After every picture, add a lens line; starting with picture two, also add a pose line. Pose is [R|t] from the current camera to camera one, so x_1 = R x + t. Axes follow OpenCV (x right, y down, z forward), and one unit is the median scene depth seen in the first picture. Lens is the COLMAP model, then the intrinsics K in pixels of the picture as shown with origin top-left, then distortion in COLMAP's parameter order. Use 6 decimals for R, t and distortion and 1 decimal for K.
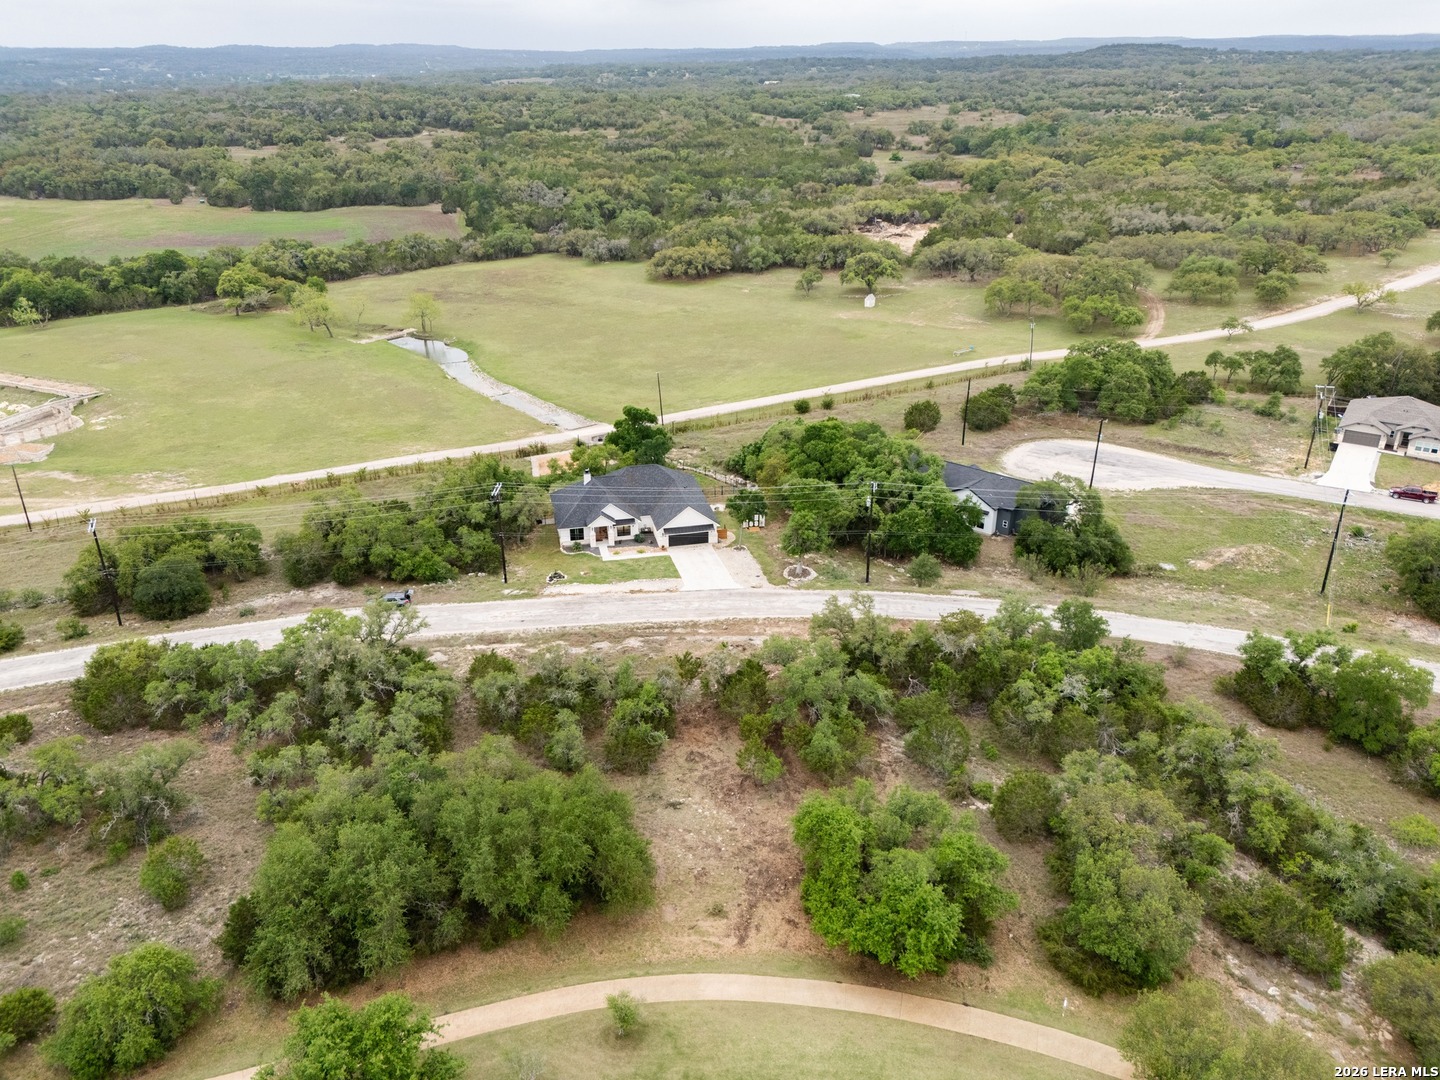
lens RADIAL K [[1054.8, 0, 722.9], [0, 1054.8, 544.1], [0, 0, 1]] dist [0.062724, -0.057243]
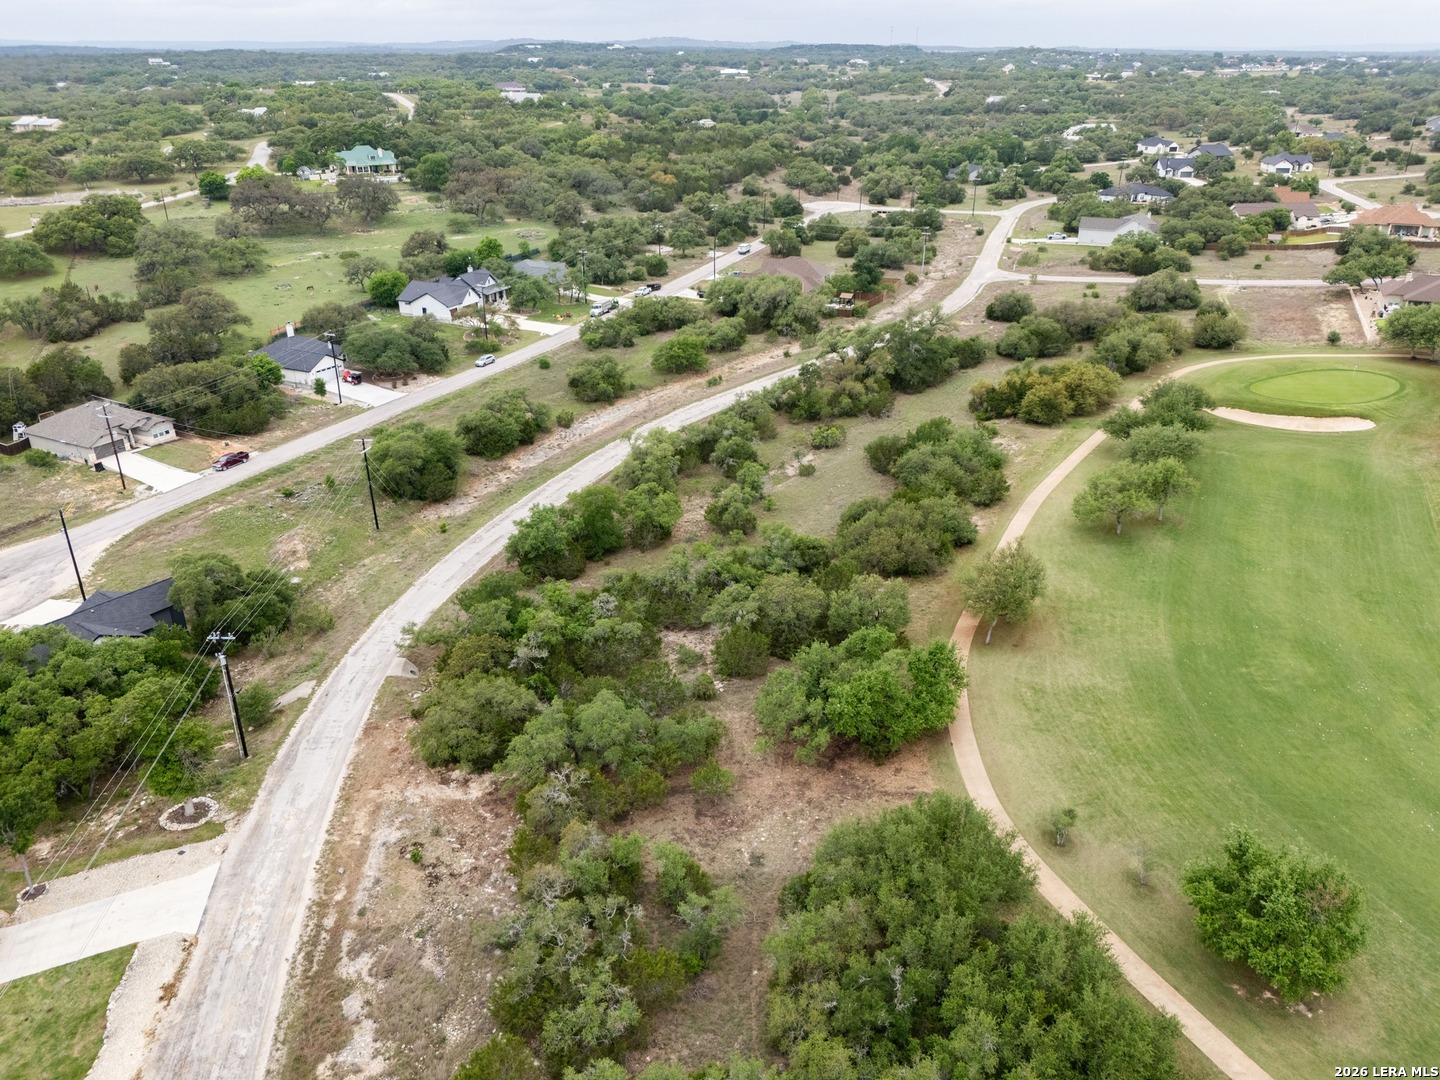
lens RADIAL K [[1062.7, 0, 722.2], [0, 1062.7, 540.4], [0, 0, 1]] dist [0.056583, -0.053466]
pose [[-0.109895, -0.405045, 0.907668, -0.364138], [0.421555, 0.808004, 0.411609, -0.177820], [-0.900119, 0.427866, 0.081953, 0.385014]]
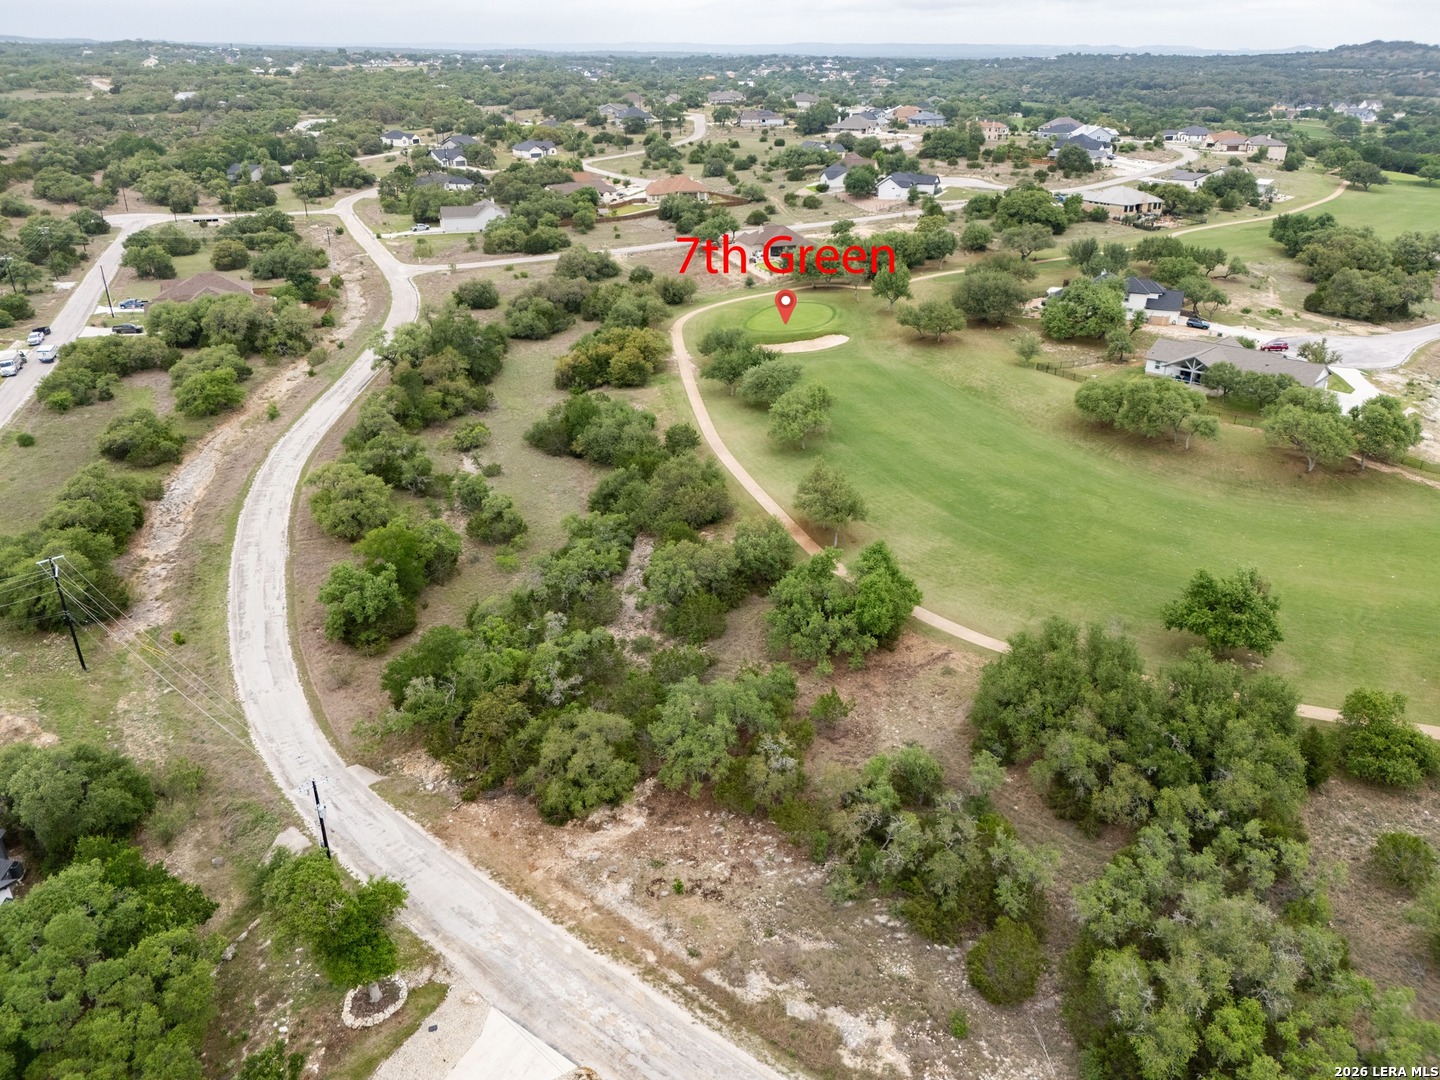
lens RADIAL K [[1062.7, 0, 722.2], [0, 1062.7, 540.4], [0, 0, 1]] dist [0.056583, -0.053466]
pose [[-0.752040, -0.269932, 0.601310, -0.232118], [0.281481, 0.693392, 0.663307, -0.316936], [-0.595991, 0.668091, -0.445477, 0.679647]]
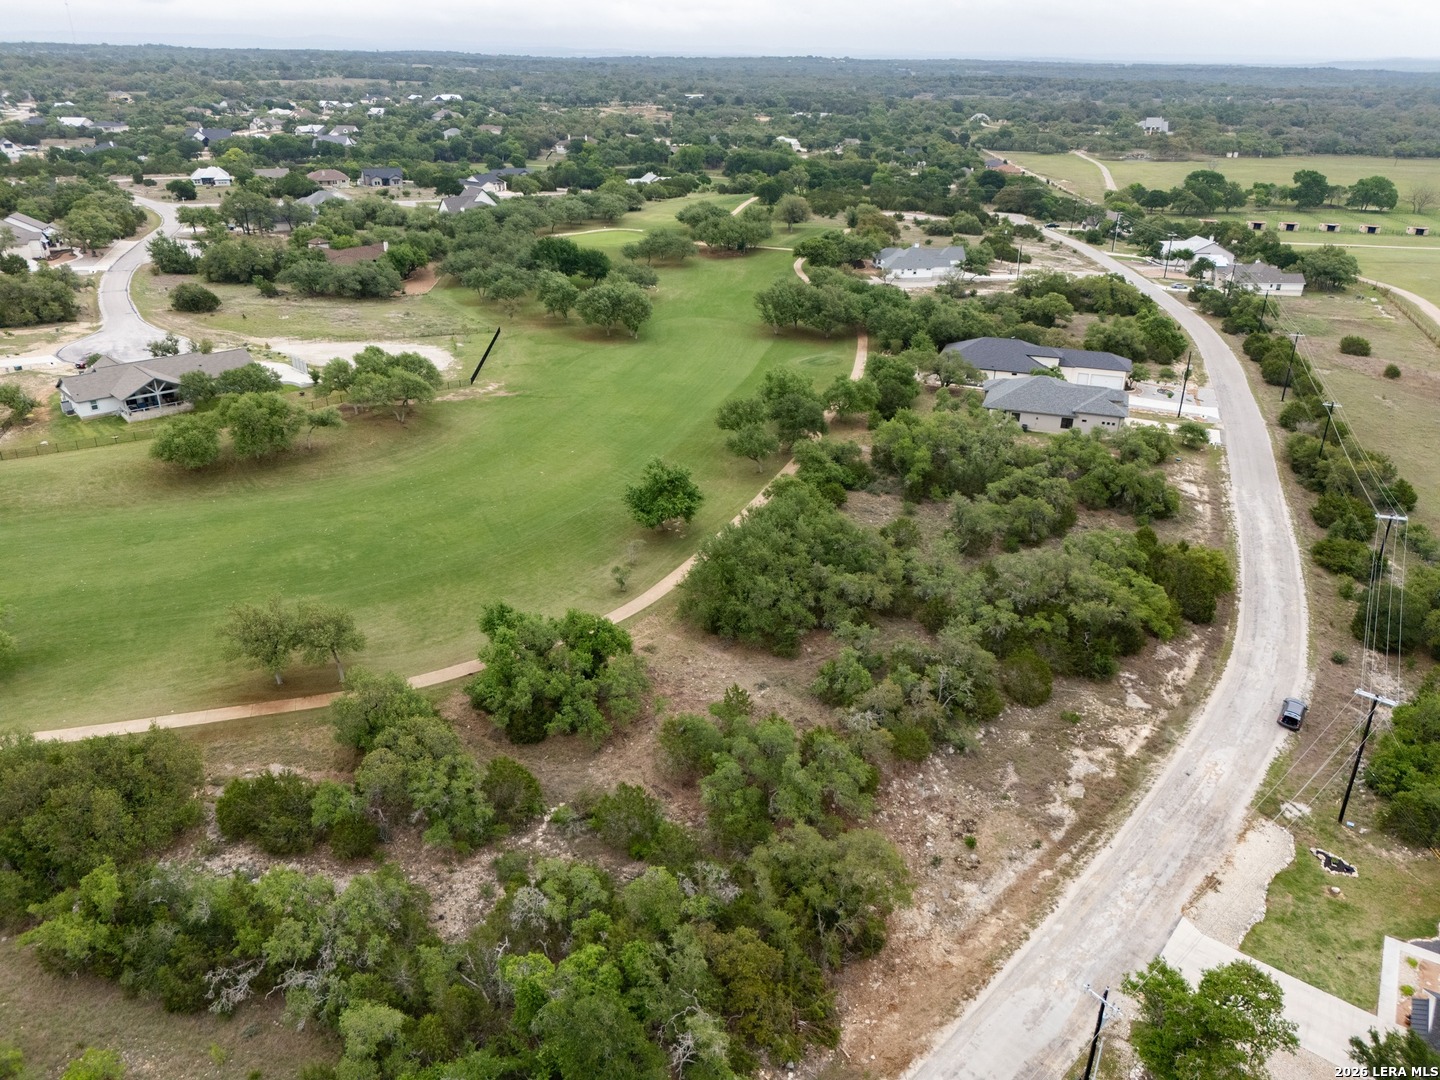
lens RADIAL K [[1062.7, 0, 722.2], [0, 1062.7, 540.4], [0, 0, 1]] dist [0.056583, -0.053466]
pose [[-0.699033, 0.297969, -0.650051, 0.330169], [-0.308044, 0.694903, 0.649784, -0.292138], [0.645338, 0.654465, -0.393972, 0.618862]]
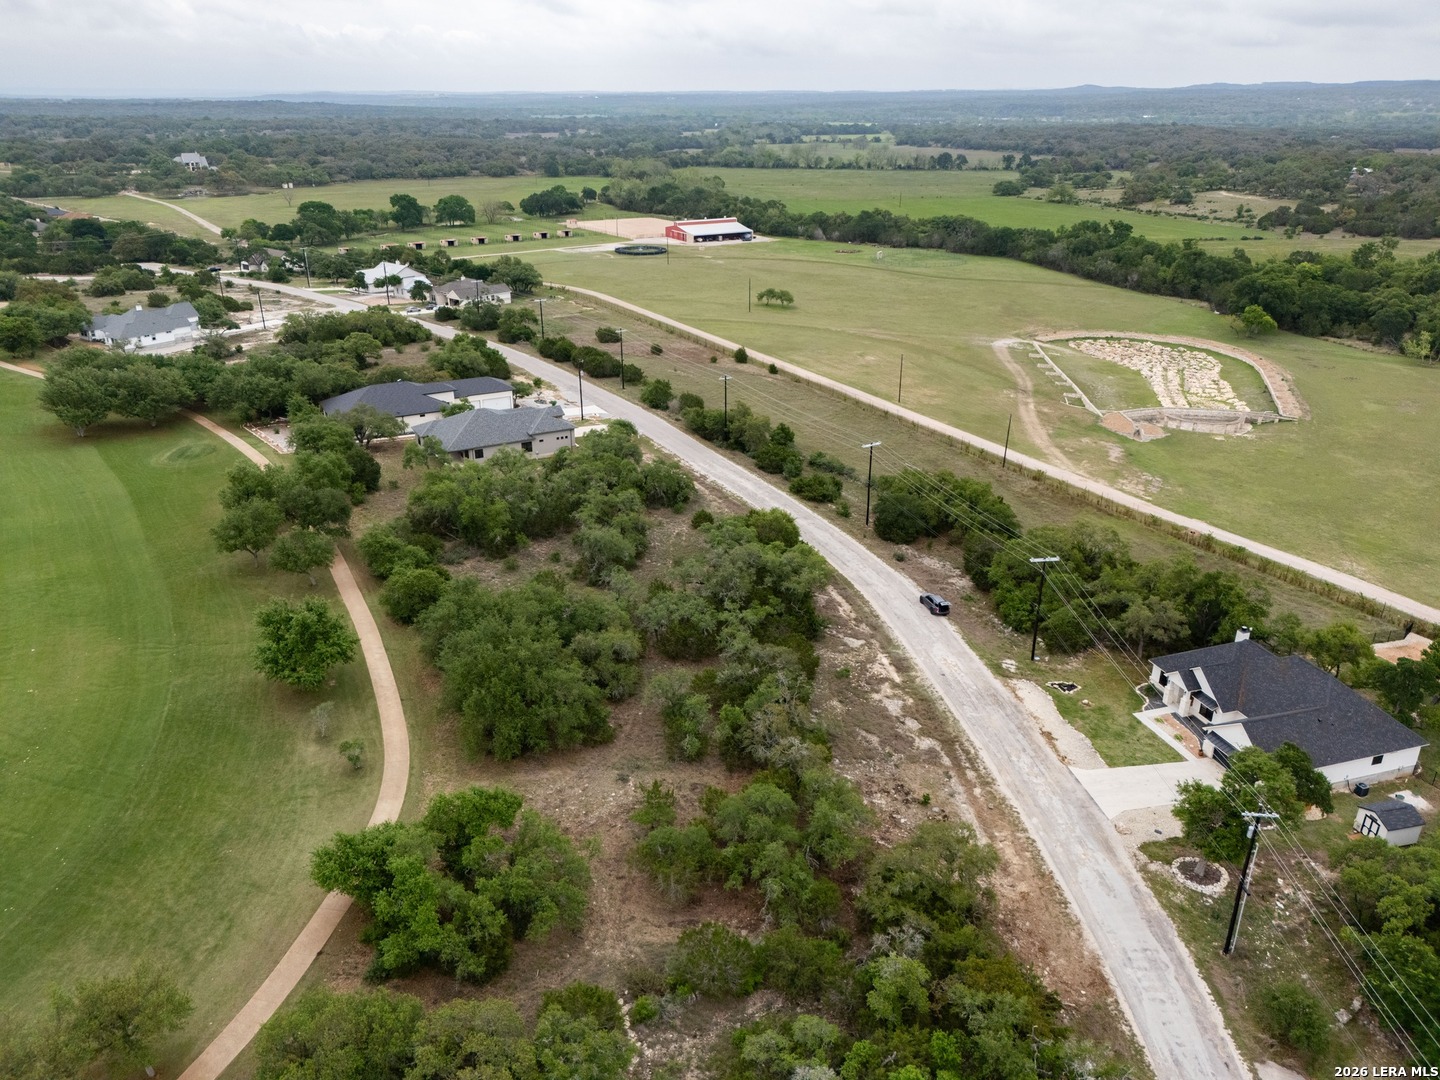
lens RADIAL K [[1062.7, 0, 722.2], [0, 1062.7, 540.4], [0, 0, 1]] dist [0.056583, -0.053466]
pose [[0.081770, 0.393813, -0.915546, 0.397832], [-0.422303, 0.845772, 0.326083, -0.164560], [0.902759, 0.359974, 0.235467, 0.348009]]
